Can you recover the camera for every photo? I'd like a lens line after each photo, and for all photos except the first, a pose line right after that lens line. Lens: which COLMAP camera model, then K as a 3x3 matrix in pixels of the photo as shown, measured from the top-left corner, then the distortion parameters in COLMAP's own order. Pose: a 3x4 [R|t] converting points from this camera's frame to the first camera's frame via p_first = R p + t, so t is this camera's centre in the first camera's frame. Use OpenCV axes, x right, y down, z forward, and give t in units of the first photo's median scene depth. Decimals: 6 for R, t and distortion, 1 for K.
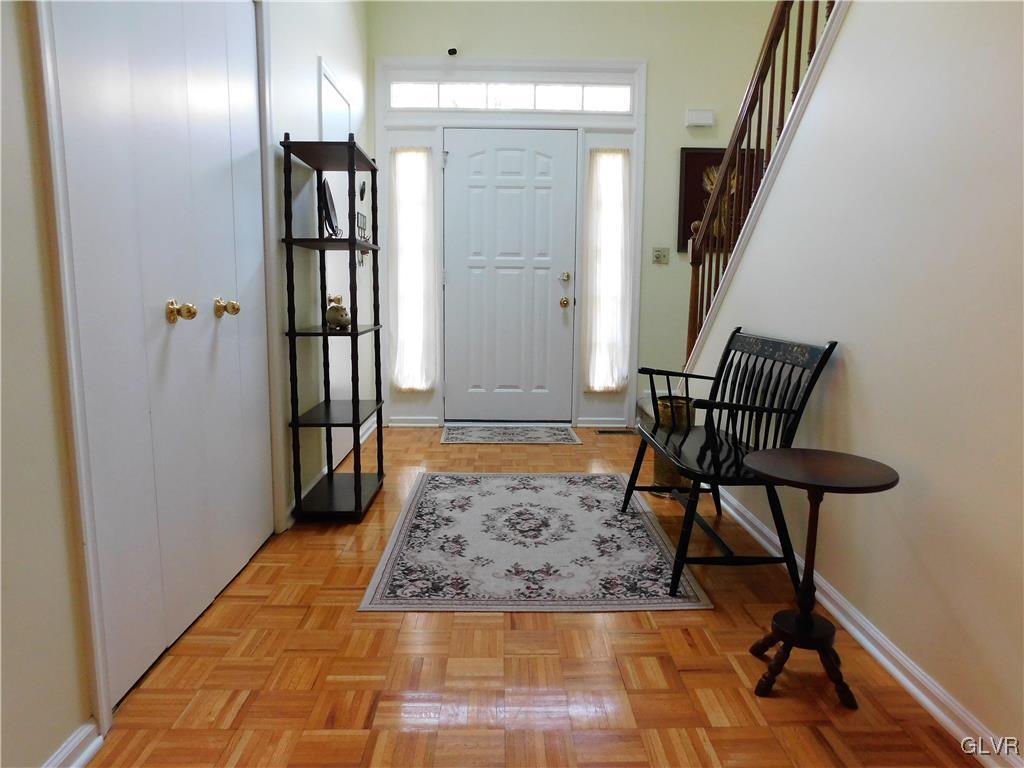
lens RADIAL K [[678.5, 0, 509.6], [0, 678.5, 389.3], [0, 0, 1]] dist [-0.069773, 0.055464]
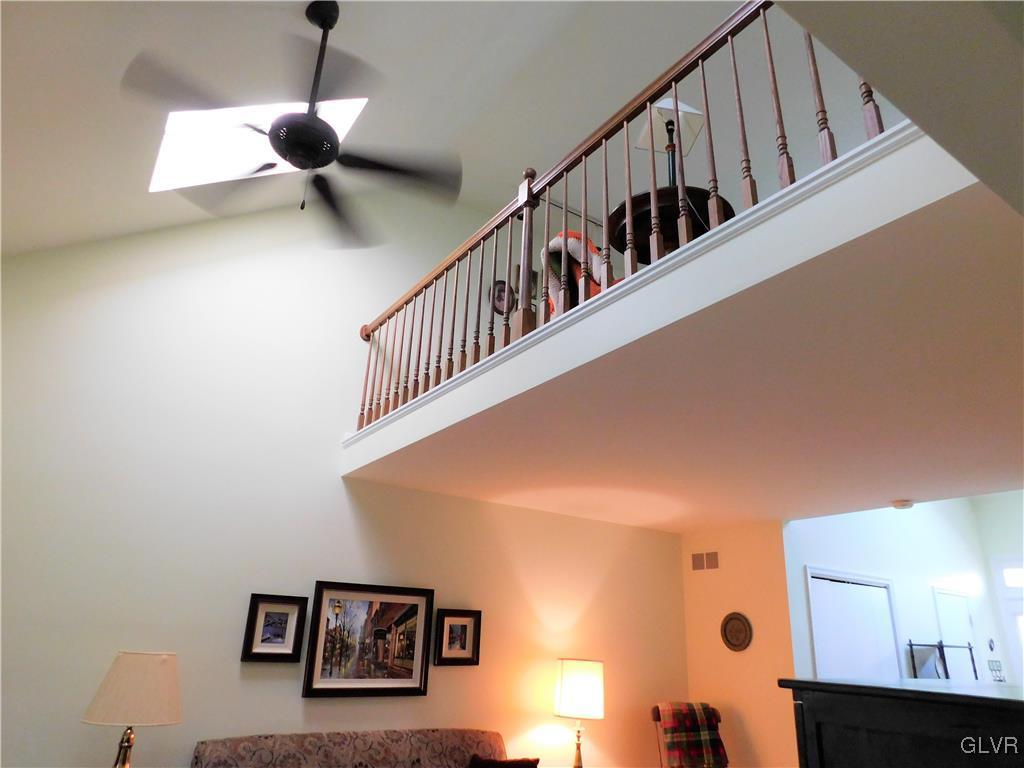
lens RADIAL K [[678.5, 0, 513.2], [0, 678.5, 380.3], [0, 0, 1]] dist [-0.069773, 0.055464]
pose [[0.552166, -0.291806, -0.781001, 0.552602], [-0.160859, 0.881863, -0.443218, 0.030165], [0.818069, 0.370361, 0.439995, -0.830329]]
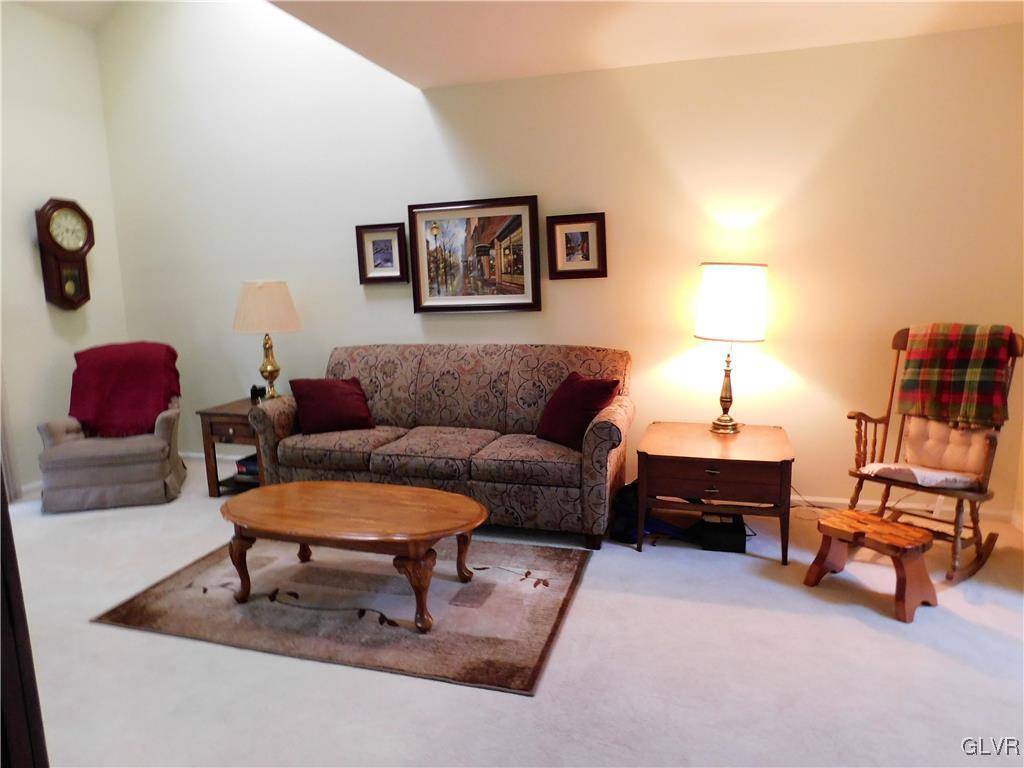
lens RADIAL K [[678.5, 0, 506.6], [0, 678.5, 383.2], [0, 0, 1]] dist [-0.069773, 0.055464]
pose [[-0.314447, 0.156090, -0.936354, 0.457097], [-0.123339, 0.971309, 0.203337, -0.061943], [0.941228, 0.179428, -0.286174, -0.096538]]
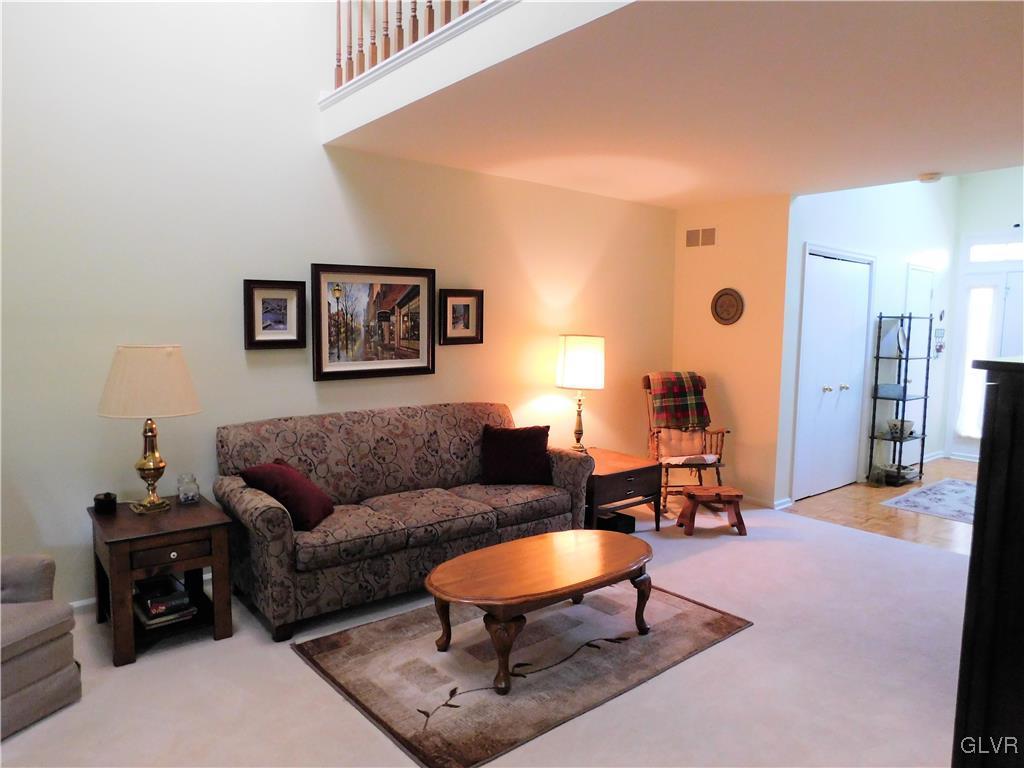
lens RADIAL K [[678.5, 0, 513.2], [0, 678.5, 381.1], [0, 0, 1]] dist [-0.069773, 0.055464]
pose [[0.622206, 0.070045, -0.779714, 0.423503], [-0.128603, 0.991604, -0.013544, 0.032553], [0.772218, 0.108701, 0.625989, -0.860741]]
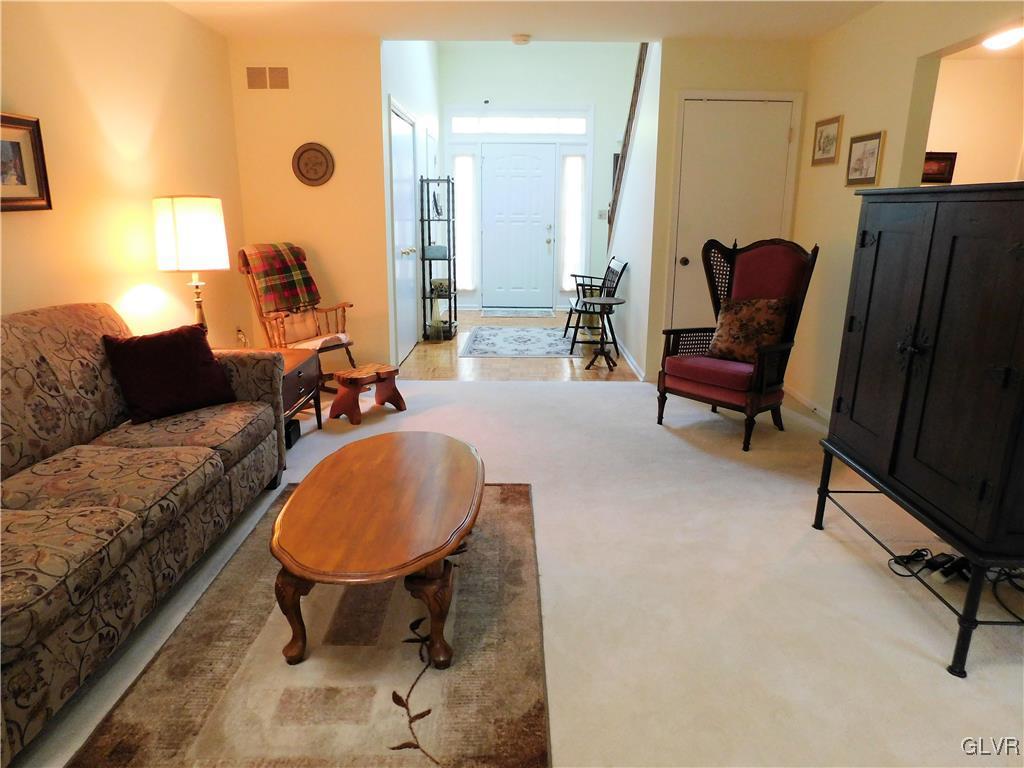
lens RADIAL K [[678.5, 0, 511.9], [0, 678.5, 380.8], [0, 0, 1]] dist [-0.069773, 0.055464]
pose [[0.999616, 0.003702, -0.027444, 0.036813], [-0.000941, 0.994995, 0.099924, 0.066455], [0.027676, -0.099860, 0.994617, -0.889804]]
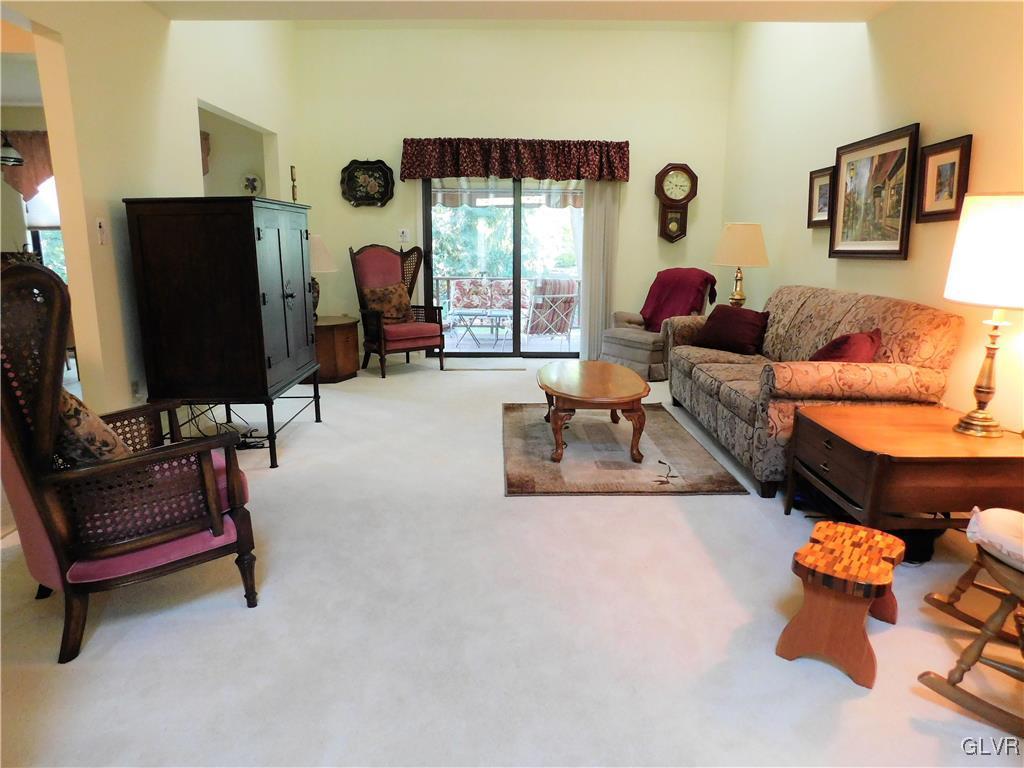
lens RADIAL K [[678.5, 0, 521.0], [0, 678.5, 388.0], [0, 0, 1]] dist [-0.069773, 0.055464]
pose [[-0.999845, -0.013713, -0.011052, 0.029883], [-0.016778, 0.932464, 0.360874, -0.110106], [0.005357, 0.361004, -0.932549, 0.442597]]
